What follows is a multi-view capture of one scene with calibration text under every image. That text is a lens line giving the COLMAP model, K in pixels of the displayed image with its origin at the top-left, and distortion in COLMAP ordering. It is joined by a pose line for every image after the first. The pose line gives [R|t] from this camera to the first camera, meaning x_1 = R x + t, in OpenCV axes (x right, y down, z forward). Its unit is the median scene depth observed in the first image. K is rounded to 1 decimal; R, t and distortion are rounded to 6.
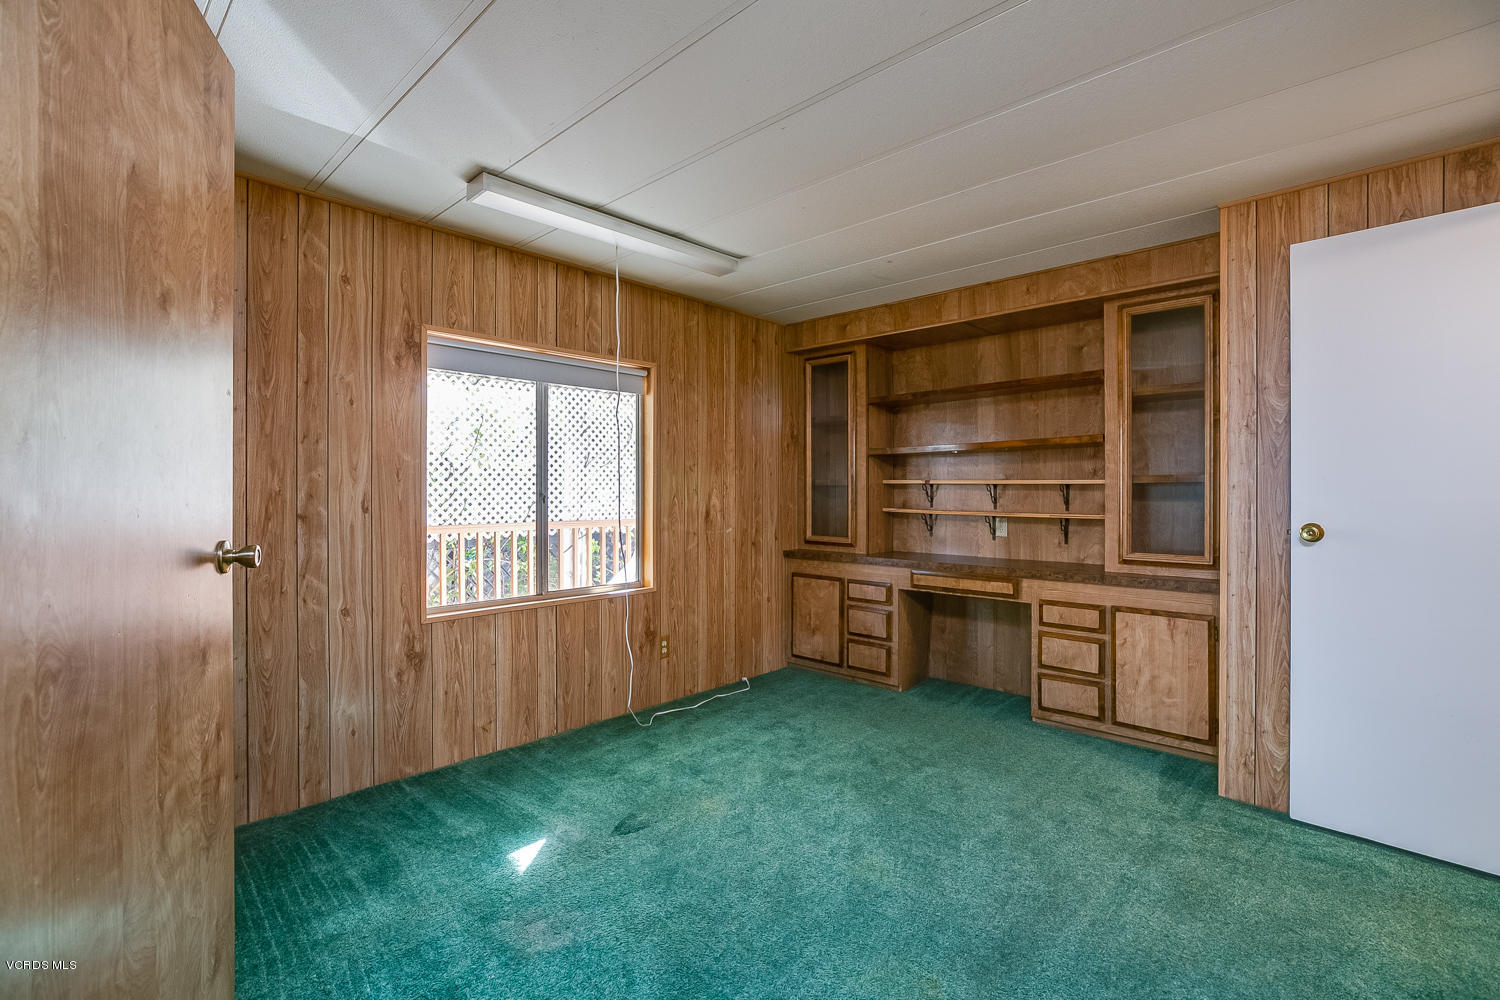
lens RADIAL K [[677.8, 0, 754.5], [0, 677.8, 491.7], [0, 0, 1]] dist [-0.014653, 0.001703]
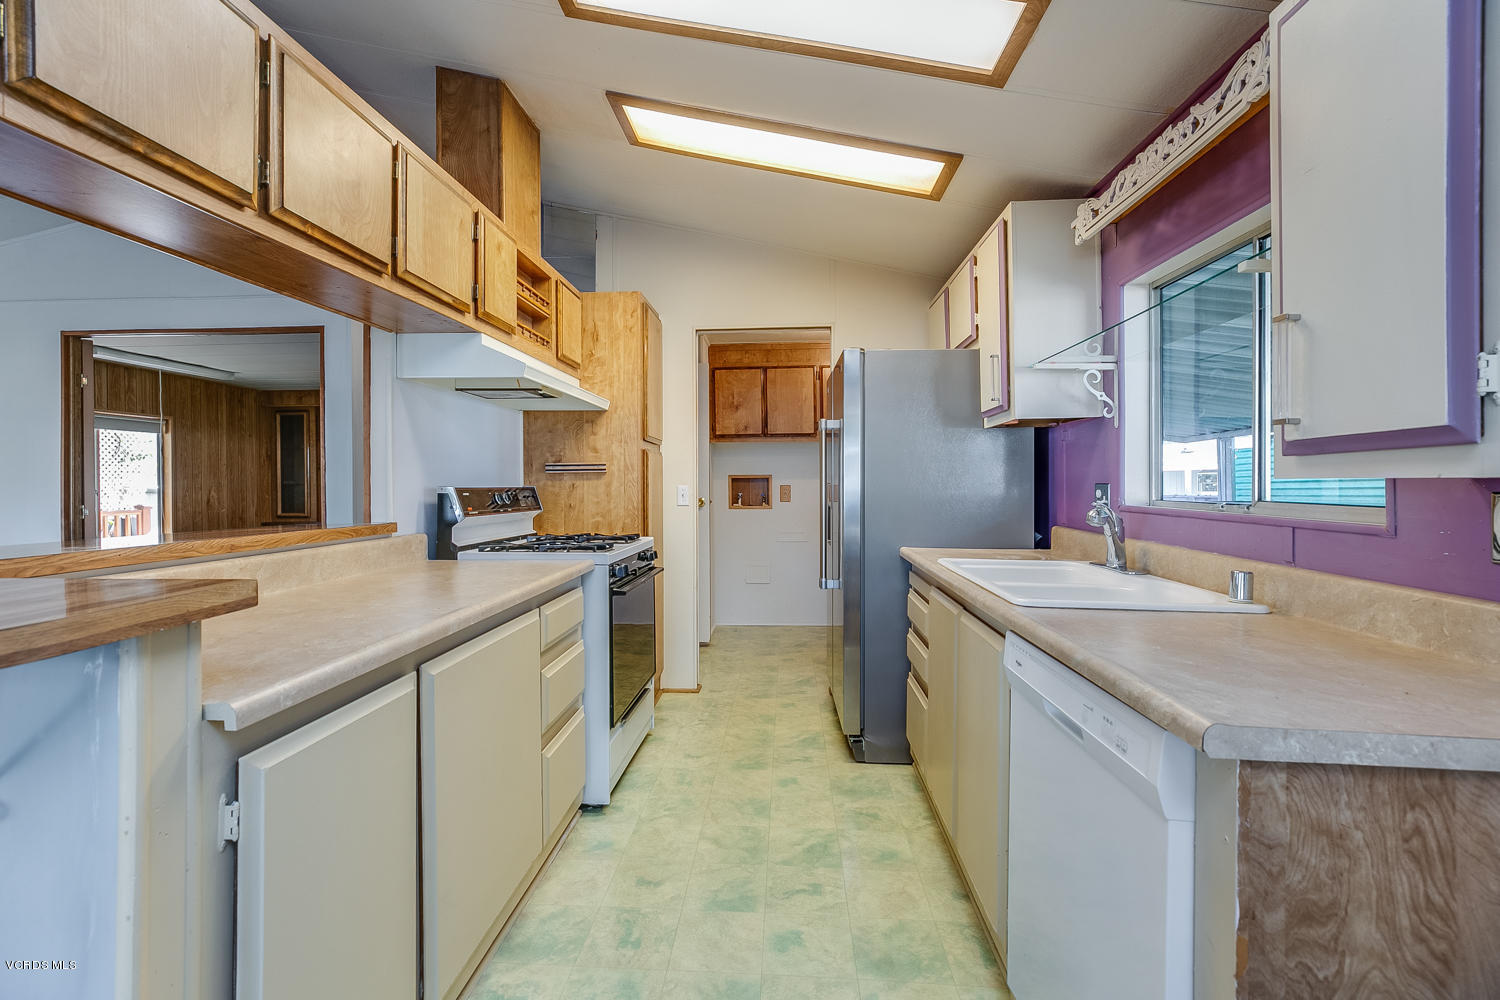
lens RADIAL K [[677.8, 0, 751.8], [0, 677.8, 492.9], [0, 0, 1]] dist [-0.014653, 0.001703]
pose [[0.787484, -0.009508, 0.616261, -0.031514], [0.003132, 0.999930, 0.011426, -0.003994], [-0.616327, -0.007068, 0.787459, -1.188401]]
